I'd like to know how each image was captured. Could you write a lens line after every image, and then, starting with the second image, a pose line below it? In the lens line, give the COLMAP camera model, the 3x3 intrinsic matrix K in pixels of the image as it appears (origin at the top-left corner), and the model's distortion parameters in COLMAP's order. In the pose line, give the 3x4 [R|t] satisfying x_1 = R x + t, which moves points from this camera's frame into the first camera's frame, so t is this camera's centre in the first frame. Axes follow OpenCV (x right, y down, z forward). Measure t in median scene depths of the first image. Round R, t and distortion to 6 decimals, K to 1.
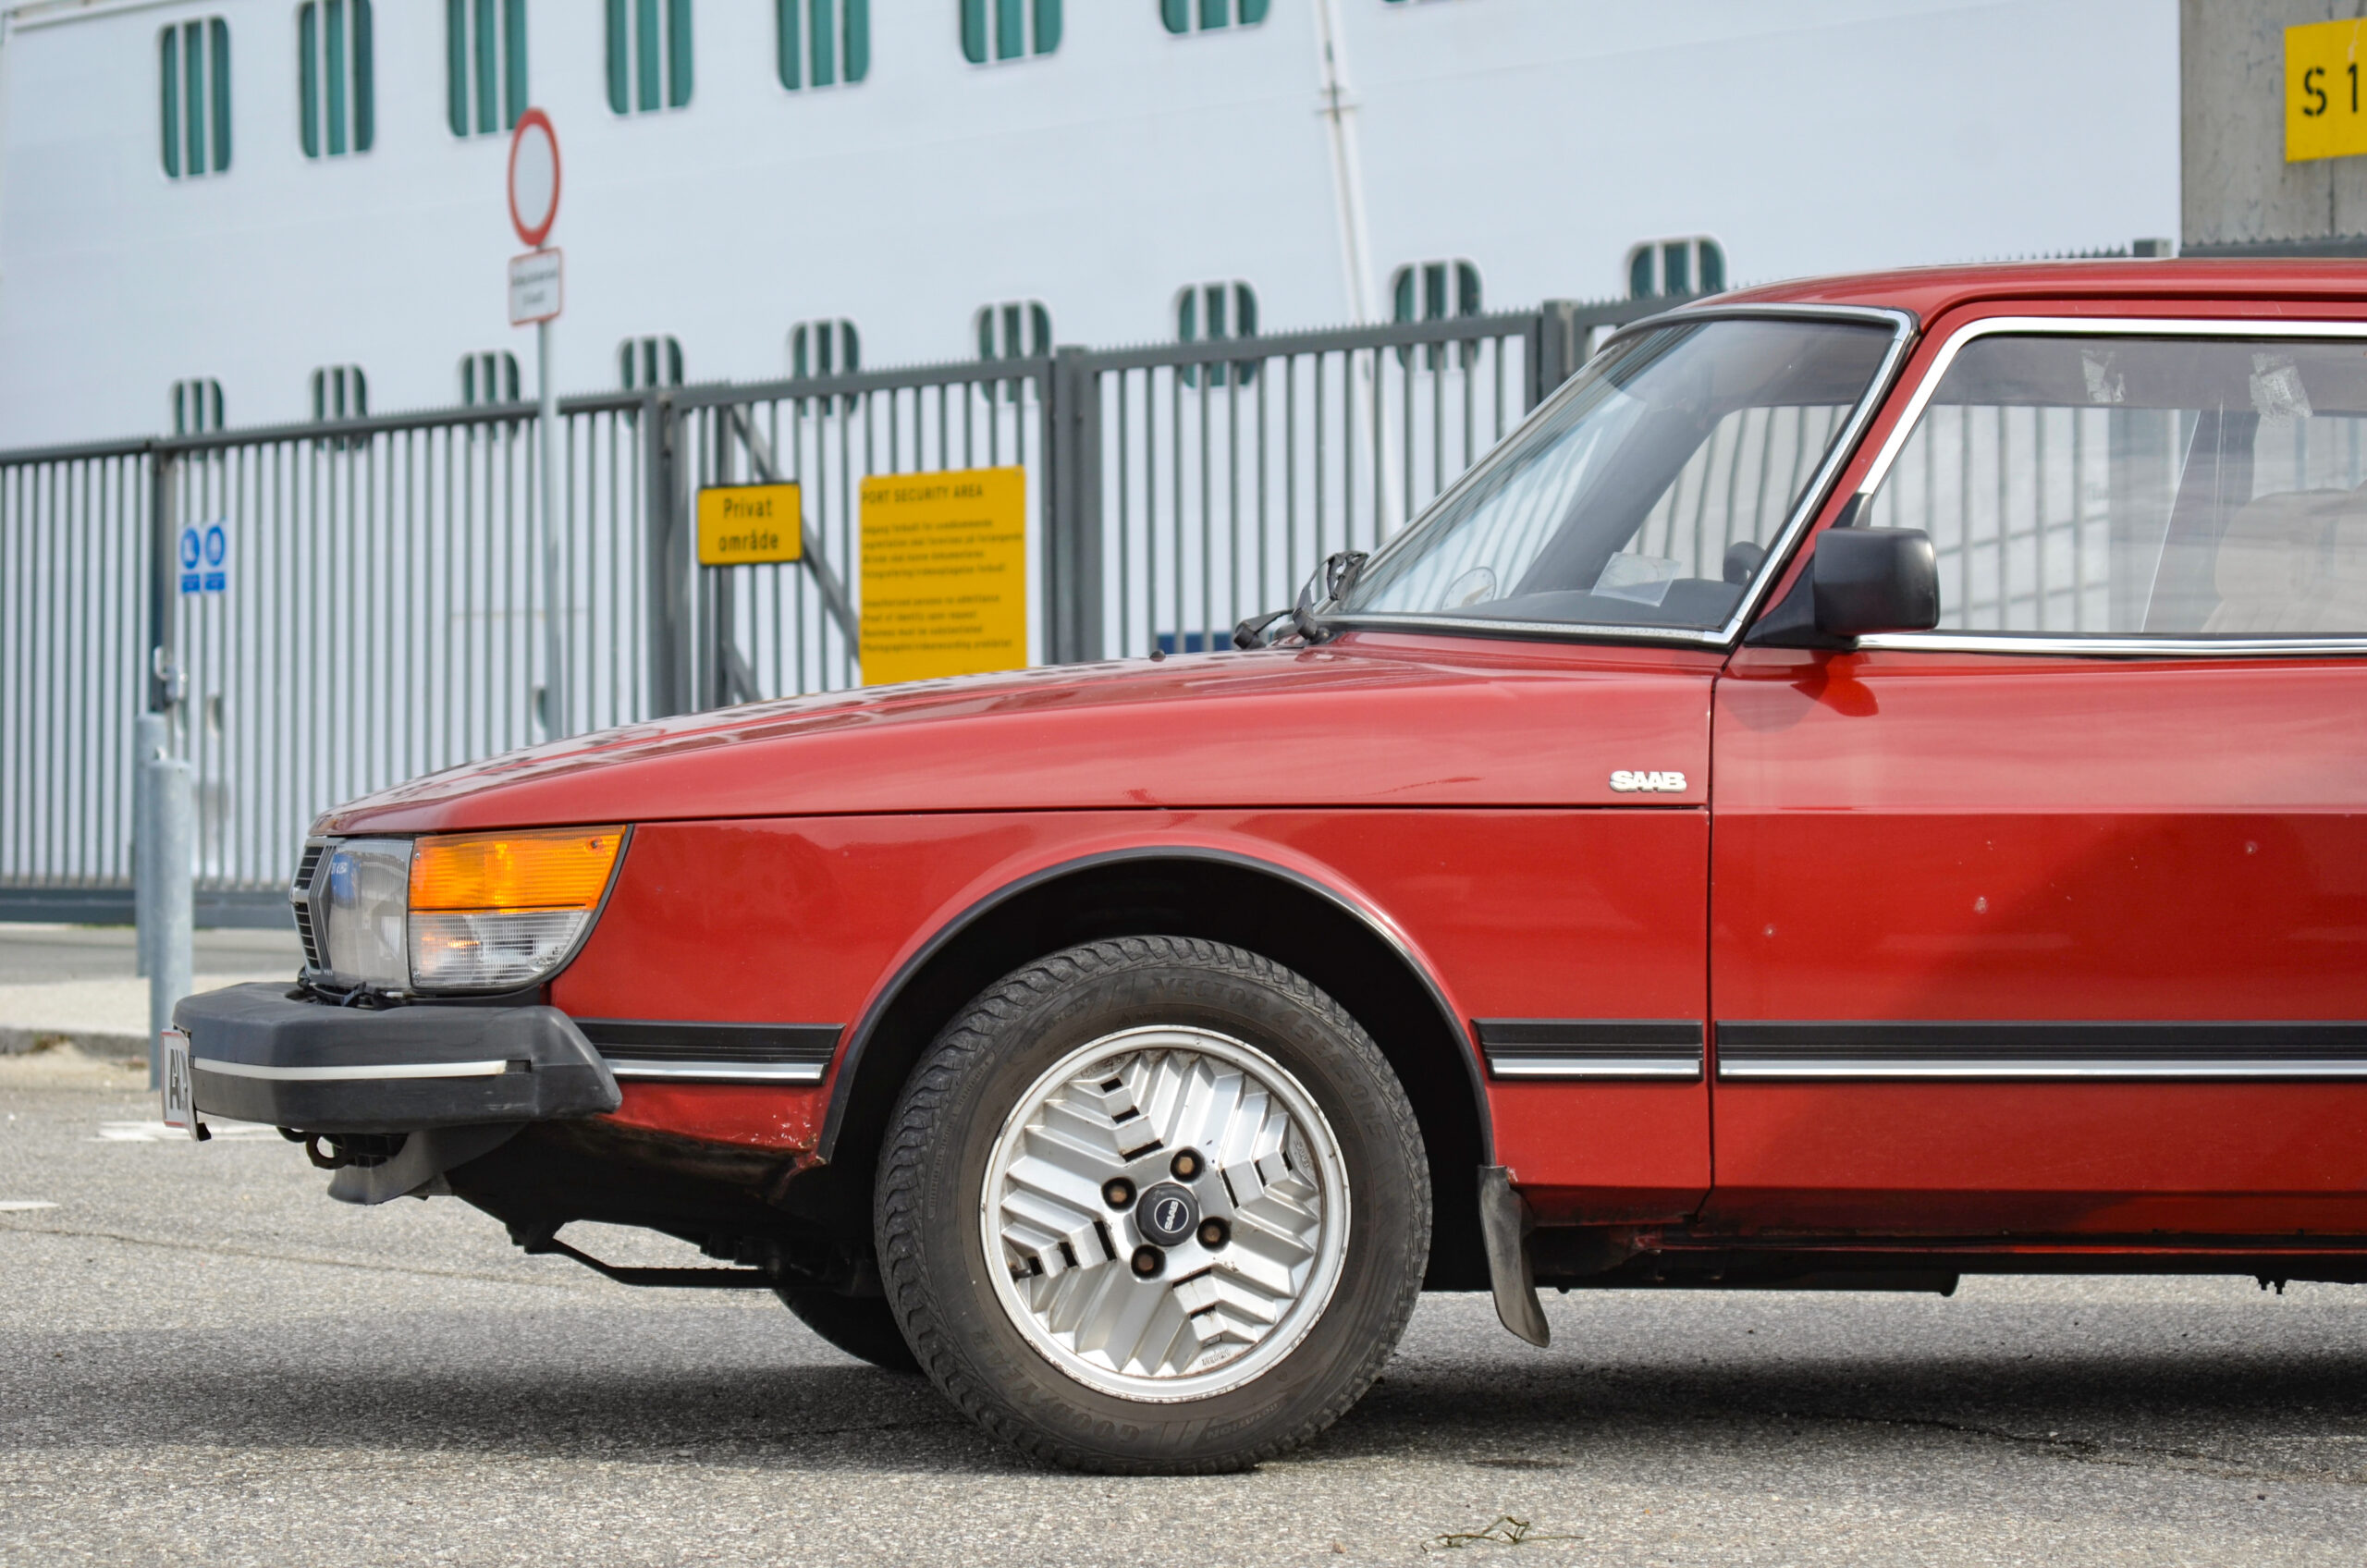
lens RADIAL K [[6774.1, 0, 1191.0], [0, 6774.1, 785.4], [0, 0, 1]] dist [0.066139, 0.000000]
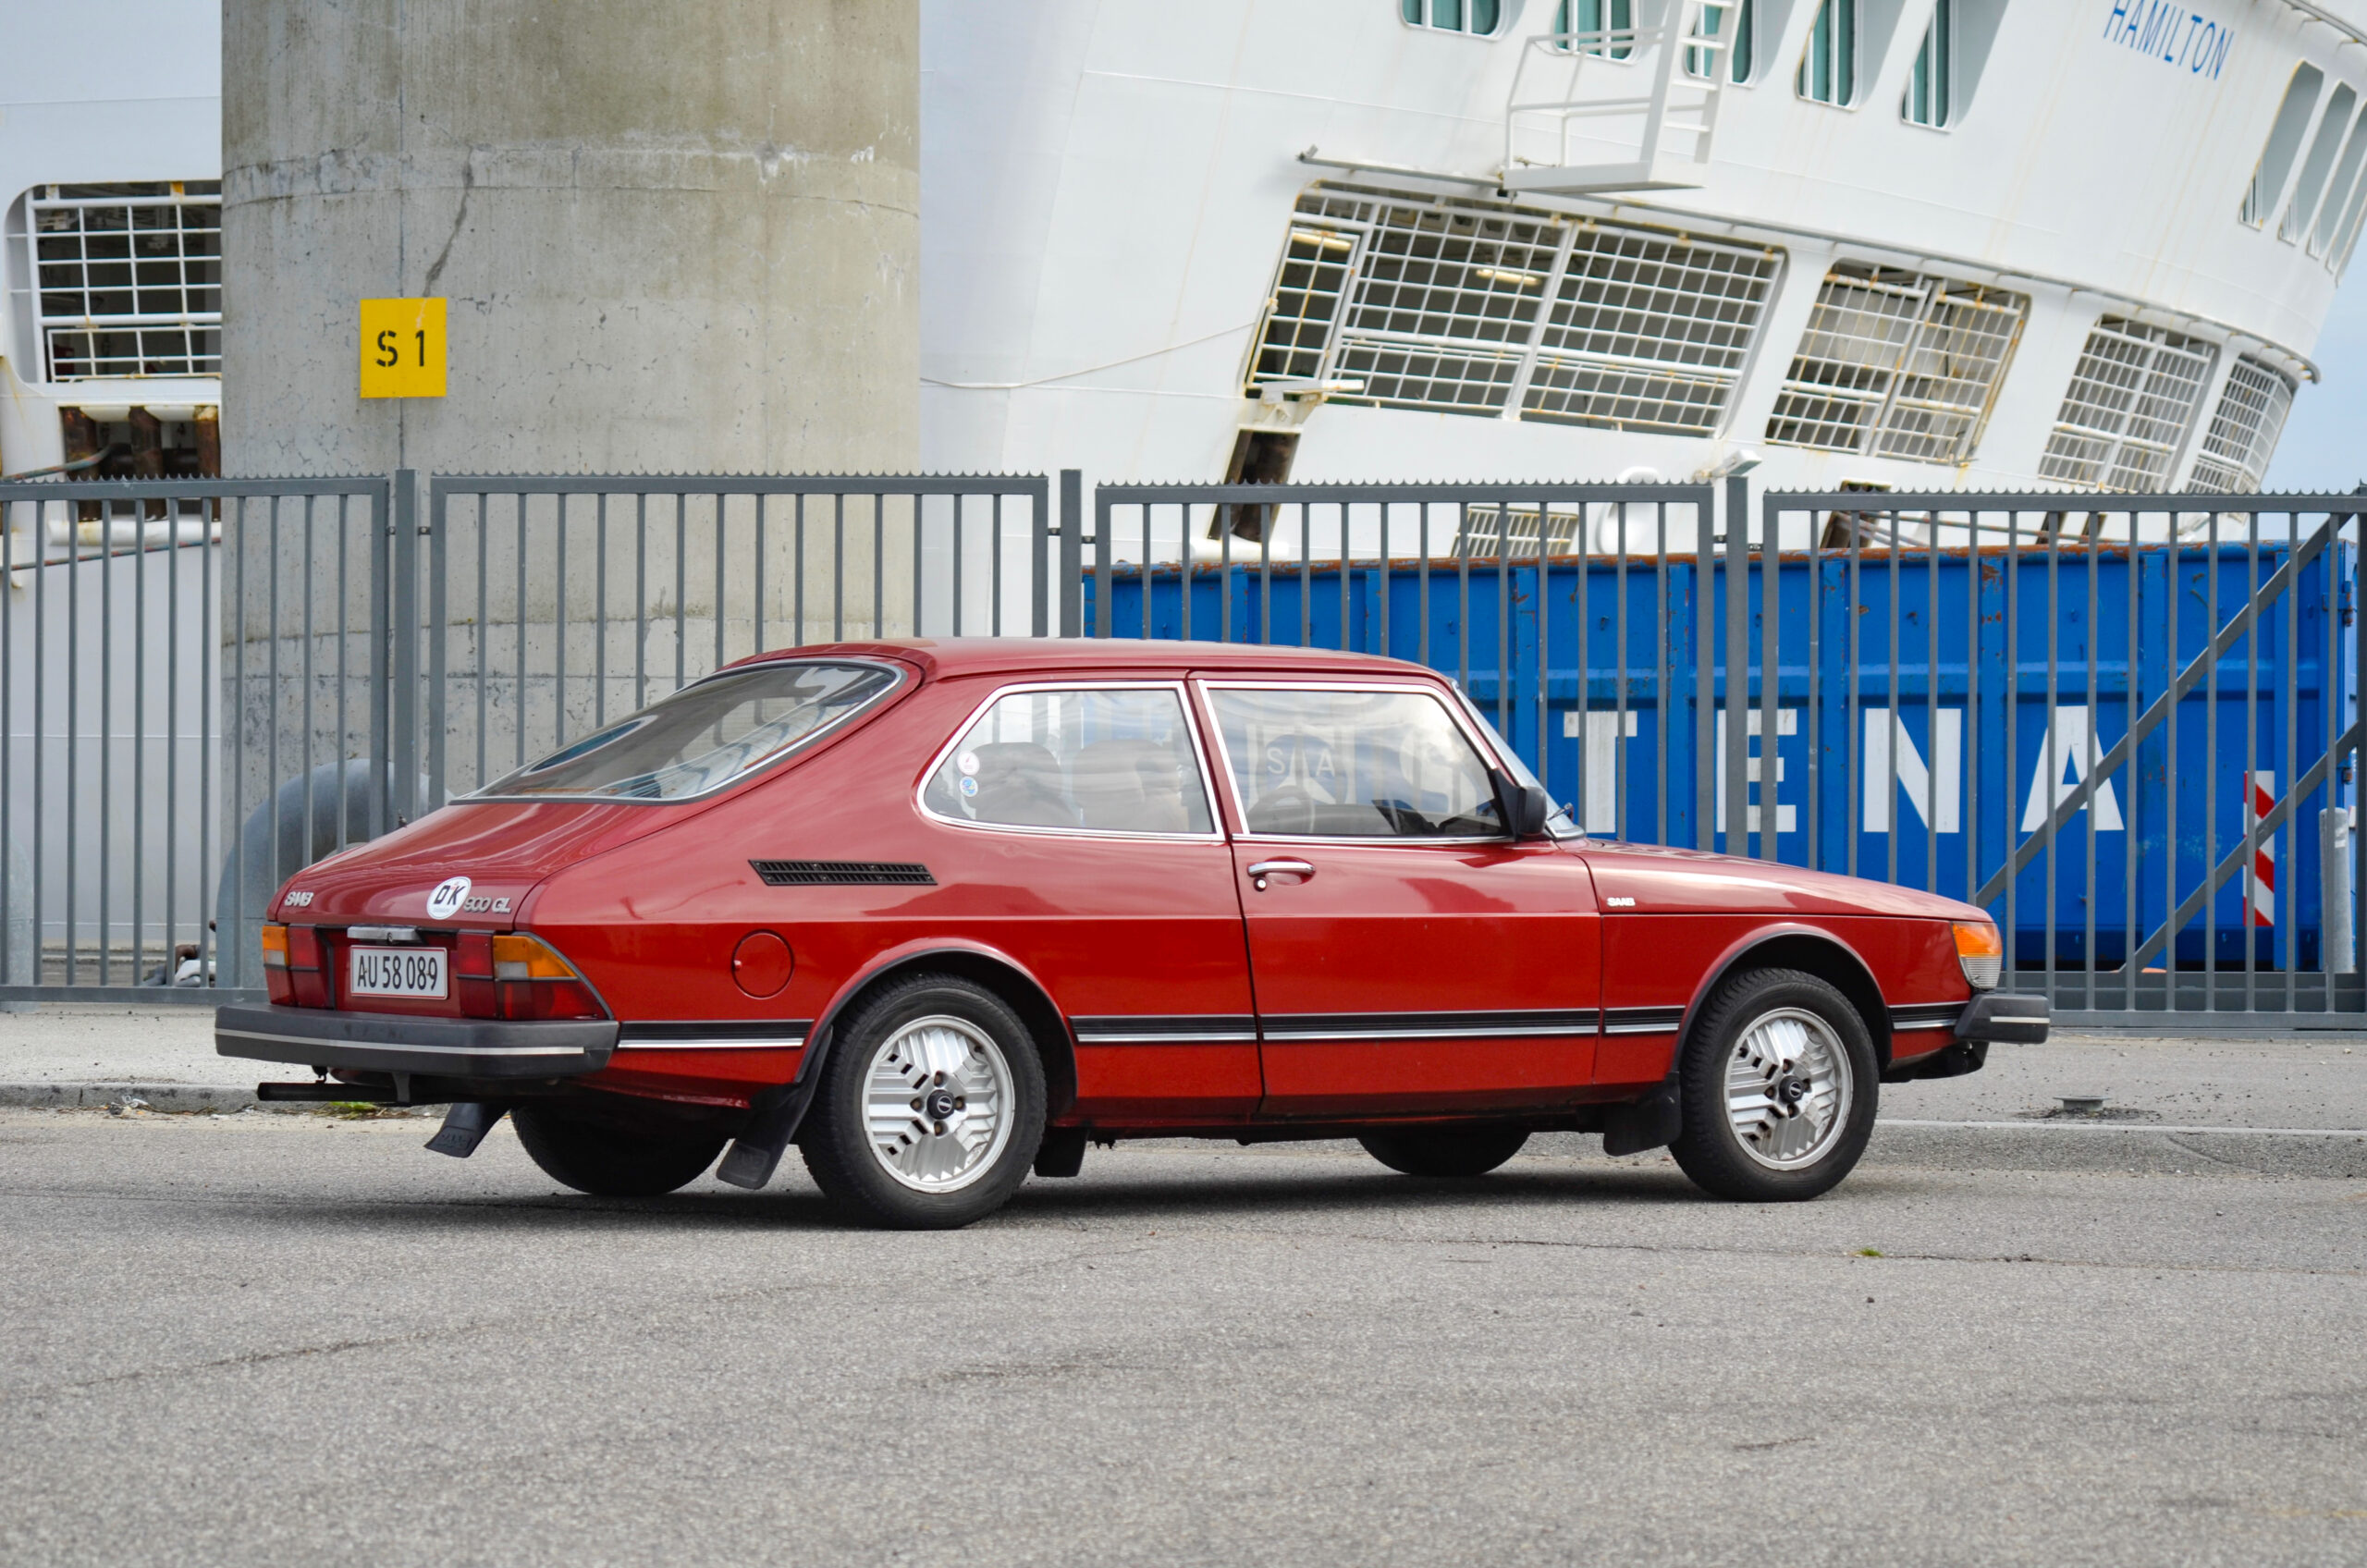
lens RADIAL K [[6428.5, 0, 1186.4], [0, 6428.5, 882.0], [0, 0, 1]] dist [0.069647, 0.000000]
pose [[0.861716, 0.003254, 0.507381, -0.969586], [-0.009659, 0.999903, 0.009991, -0.025553], [-0.507299, -0.013510, 0.861664, -0.546565]]
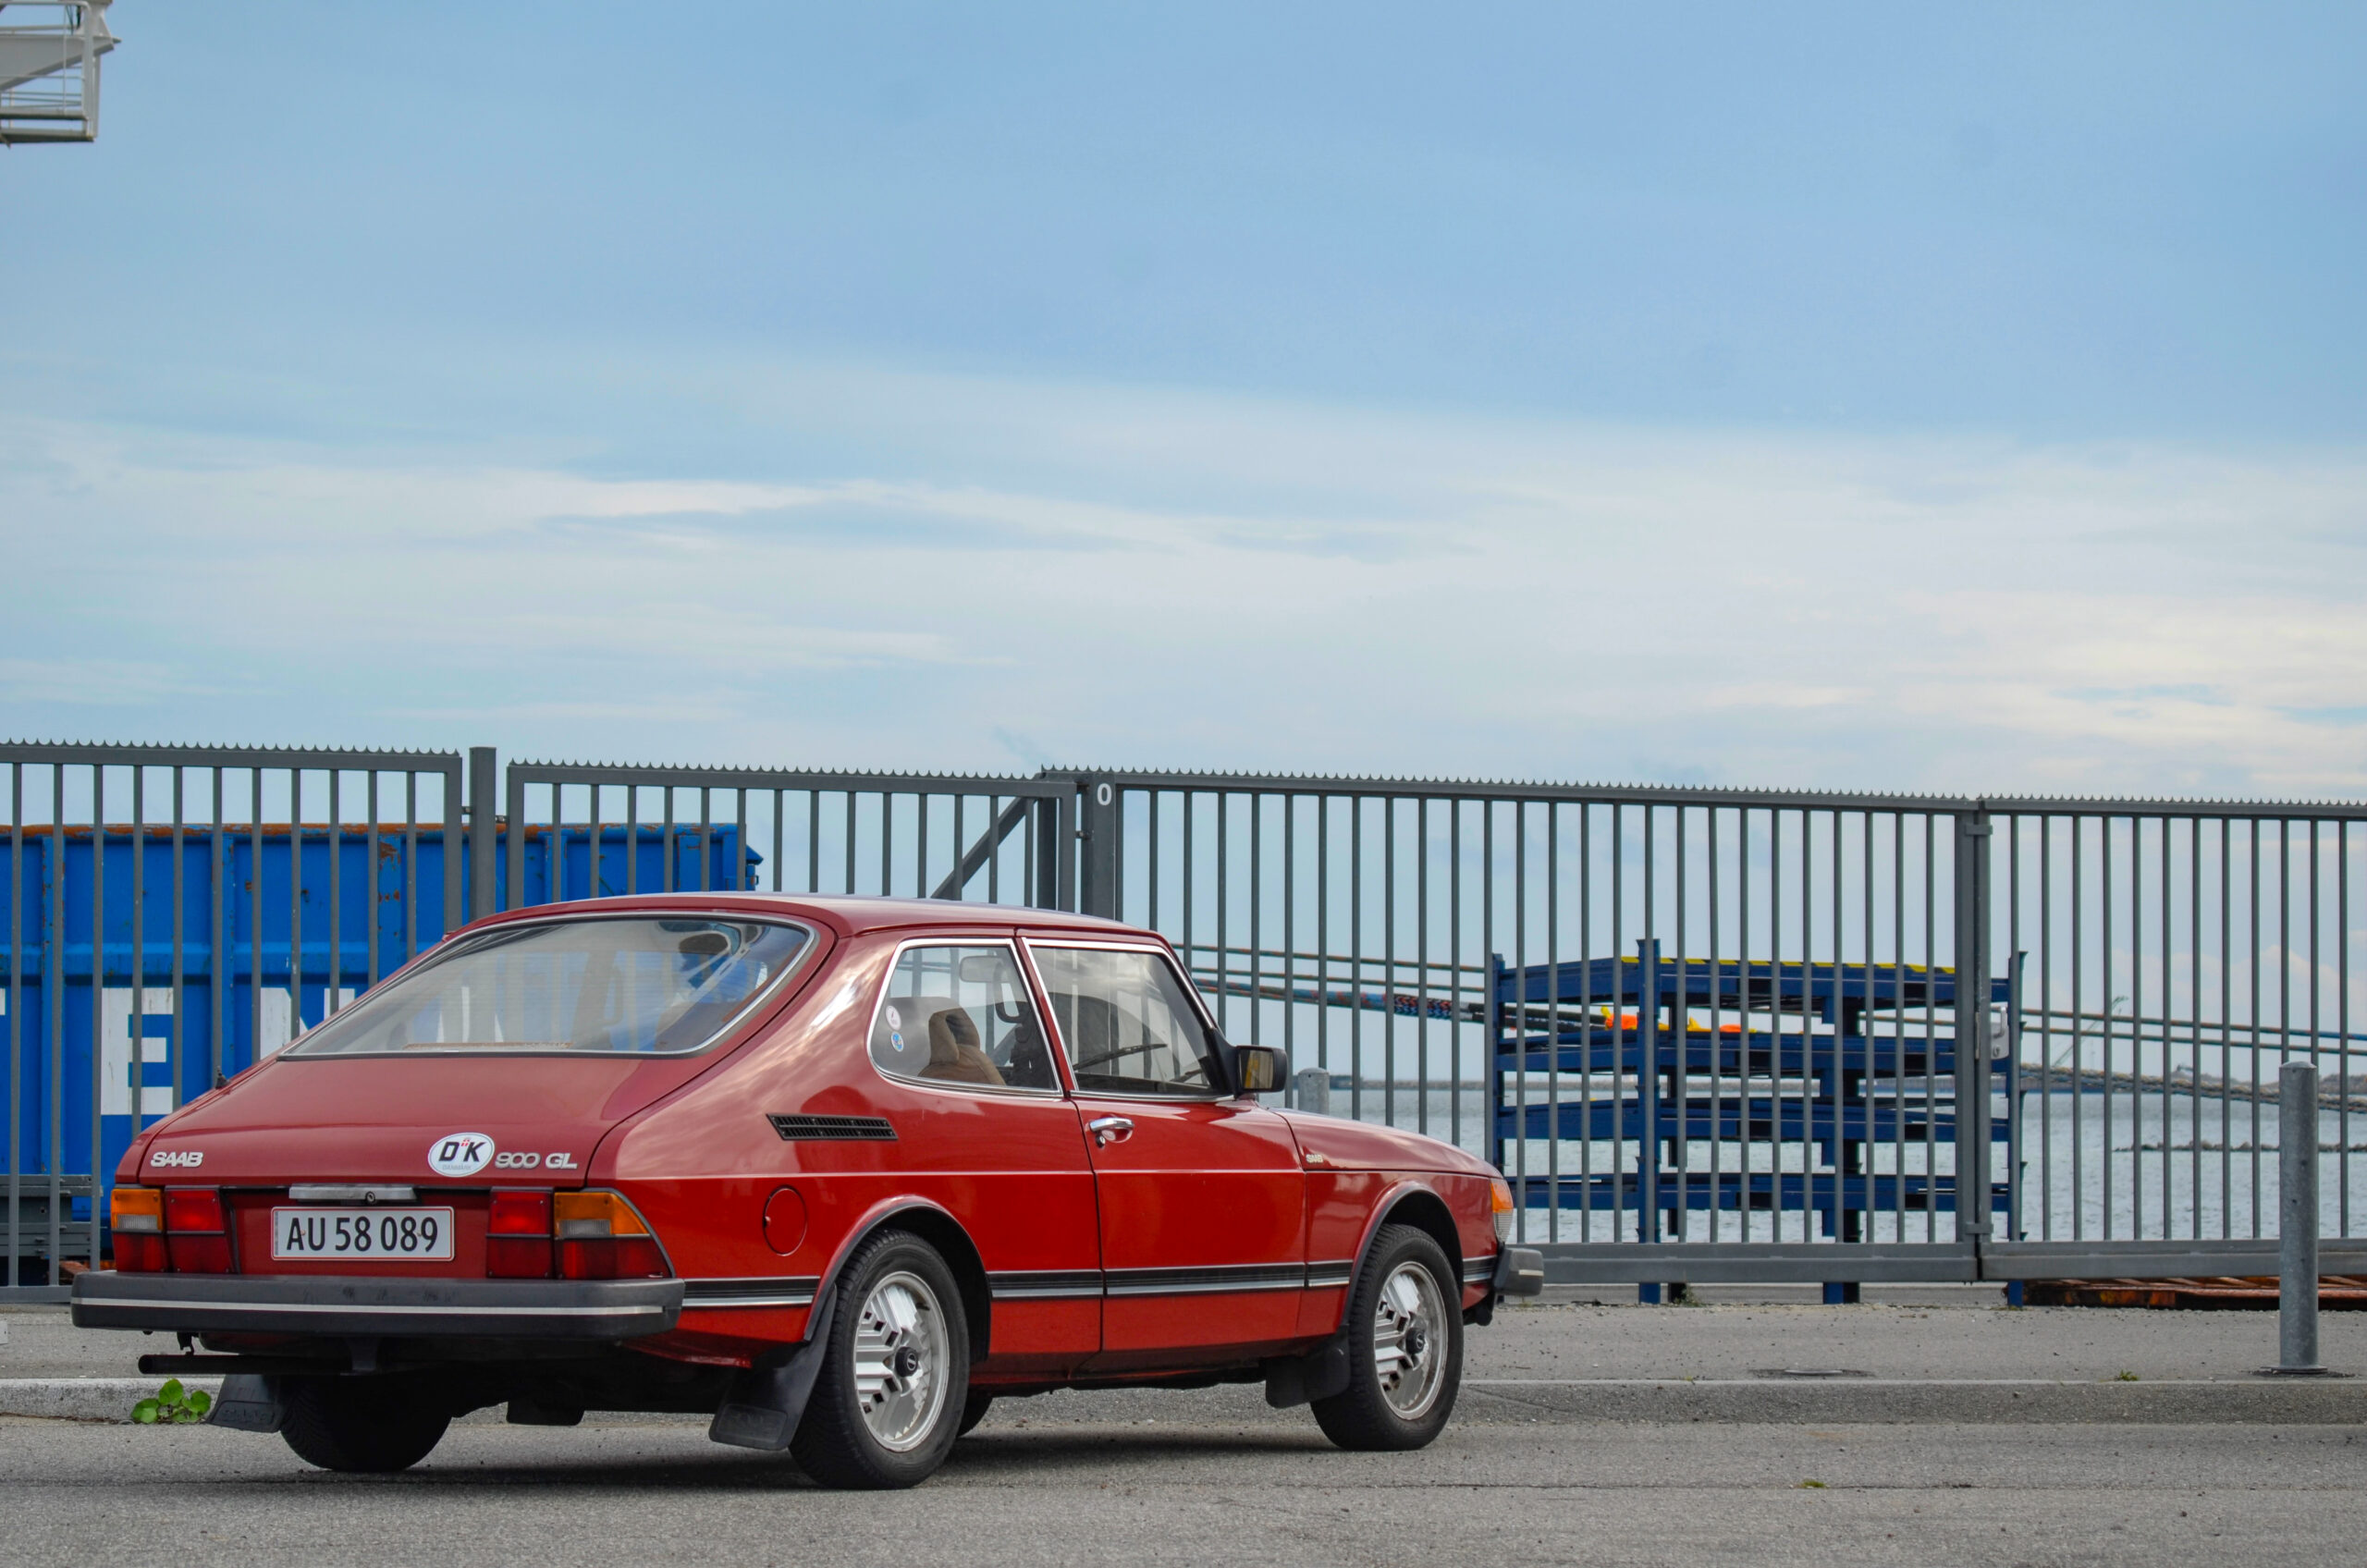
lens RADIAL K [[6774.1, 0, 1179.6], [0, 6774.1, 789.1], [0, 0, 1]] dist [0.066139, 0.000000]
pose [[0.534917, 0.049274, 0.843467, -1.748687], [-0.006948, 0.998521, -0.053926, 0.000146], [-0.844876, 0.022985, 0.534468, 0.022475]]
